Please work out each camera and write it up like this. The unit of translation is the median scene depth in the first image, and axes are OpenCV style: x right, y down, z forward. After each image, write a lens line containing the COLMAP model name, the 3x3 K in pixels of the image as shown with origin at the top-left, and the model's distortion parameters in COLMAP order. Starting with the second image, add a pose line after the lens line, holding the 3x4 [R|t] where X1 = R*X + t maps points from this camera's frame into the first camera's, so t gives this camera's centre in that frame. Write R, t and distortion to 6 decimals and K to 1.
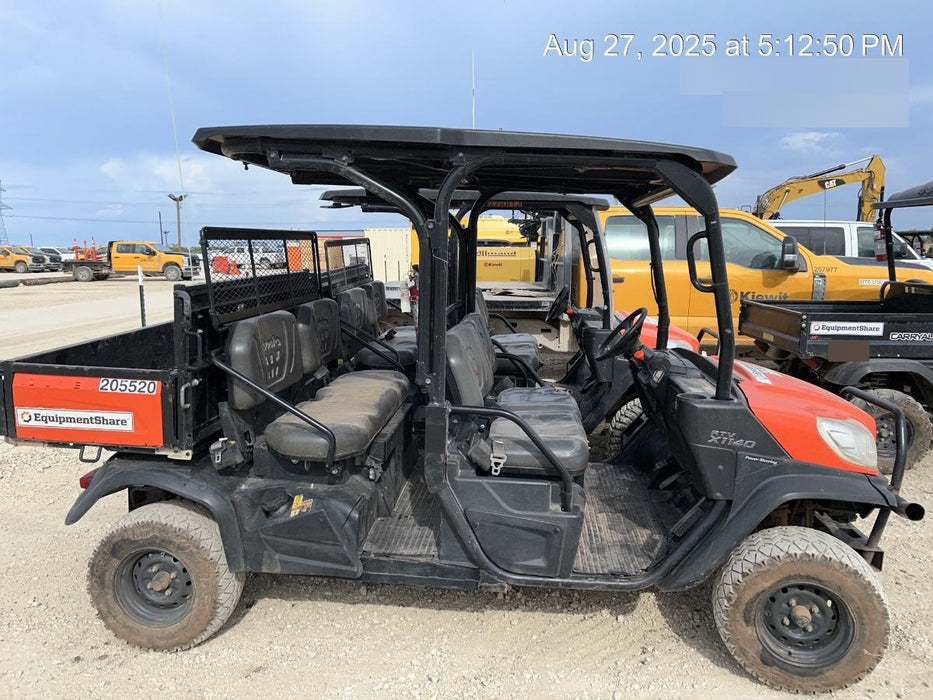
lens RADIAL K [[696.9, 0, 465.1], [0, 696.9, 363.7], [0, 0, 1]] dist [0.000850, -0.000656]
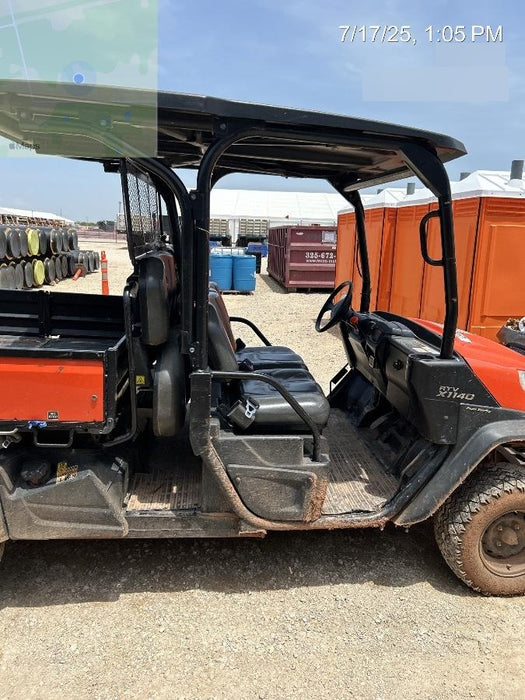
lens RADIAL K [[517.5, 0, 261.5], [0, 517.5, 347.8], [0, 0, 1]] dist [0.034480, -0.041254]
pose [[0.979977, -0.023986, 0.197659, -0.099608], [0.011364, 0.997837, 0.064746, -0.025391], [-0.198785, -0.061204, 0.978130, 0.208431]]
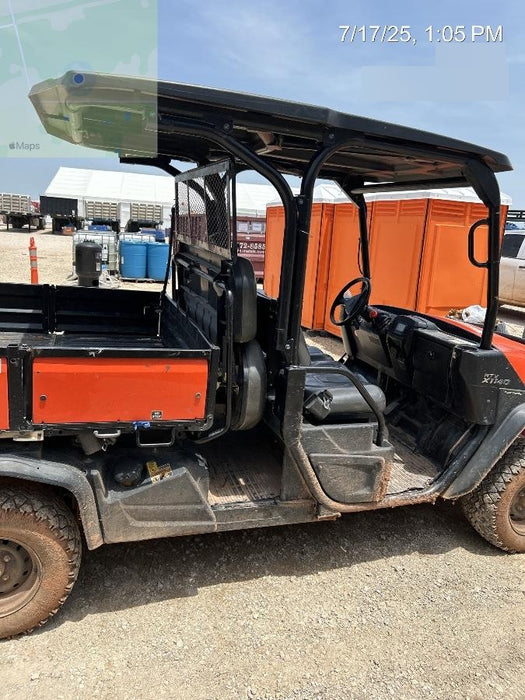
lens RADIAL K [[519.4, 0, 260.8], [0, 519.4, 342.1], [0, 0, 1]] dist [0.037114, -0.046595]
pose [[0.916875, -0.043455, 0.396803, -0.399578], [0.012687, 0.996727, 0.079840, -0.045228], [-0.398974, -0.068169, 0.914425, 0.258257]]
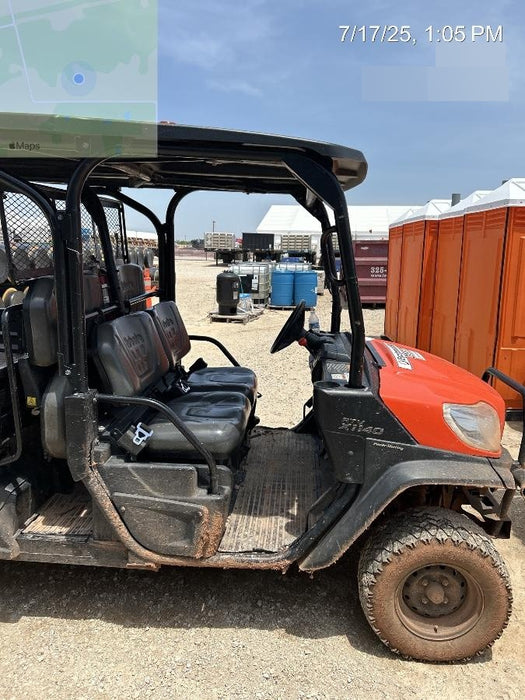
lens RADIAL K [[517.5, 0, 261.5], [0, 517.5, 347.8], [0, 0, 1]] dist [0.034480, -0.041254]
pose [[0.999463, -0.003458, 0.032580, 0.197501], [0.002332, 0.999401, 0.034527, -0.034585], [-0.032680, -0.034433, 0.998873, 0.220283]]
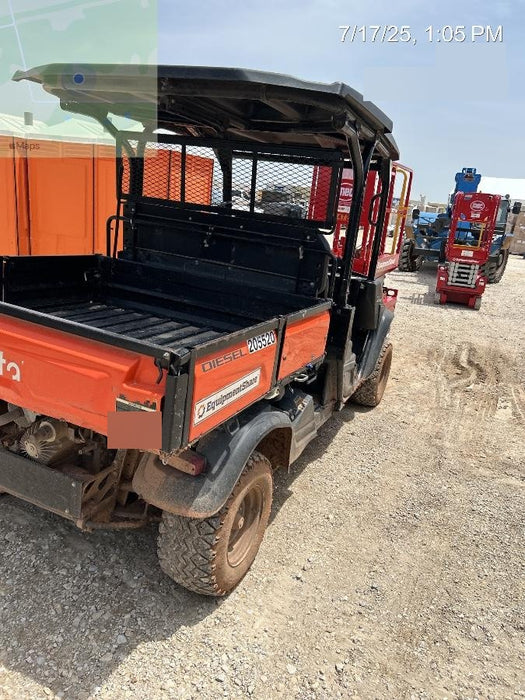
lens RADIAL K [[531.4, 0, 264.9], [0, 531.4, 350.5], [0, 0, 1]] dist [0.072200, -0.158260]
pose [[0.324497, -0.241317, 0.914586, -1.159970], [0.046400, 0.969806, 0.239424, -0.132076], [-0.944748, -0.035256, 0.325896, 0.755614]]
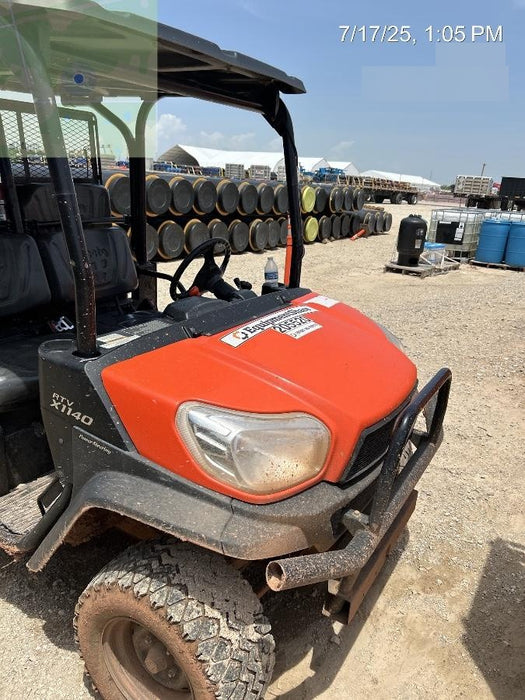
lens RADIAL K [[522.9, 0, 263.2], [0, 522.9, 352.3], [0, 0, 1]] dist [0.000850, -0.000656]
pose [[0.907733, 0.161770, -0.387106, 0.739914], [-0.104237, 0.980702, 0.165403, -0.063112], [0.406393, -0.109791, 0.907078, 0.548813]]
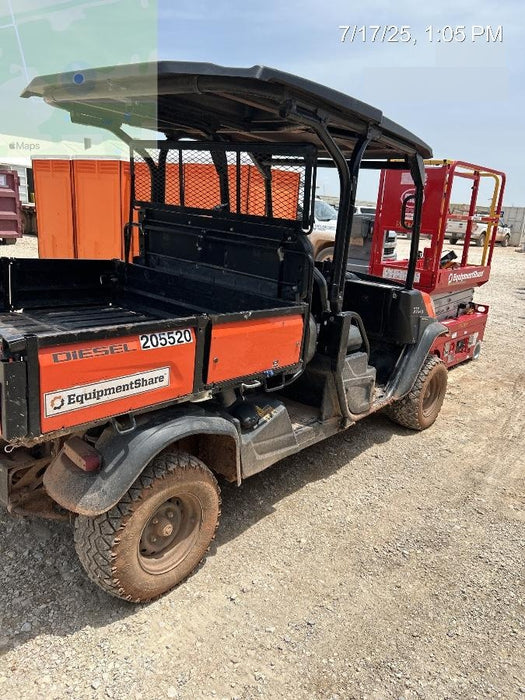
lens RADIAL K [[530.0, 0, 262.9], [0, 530.0, 350.0], [0, 0, 1]] dist [0.050341, -0.097548]
pose [[0.566738, -0.188313, 0.802089, -0.979482], [0.056972, 0.980156, 0.189865, -0.079929], [-0.821926, -0.061907, 0.566220, 0.497128]]
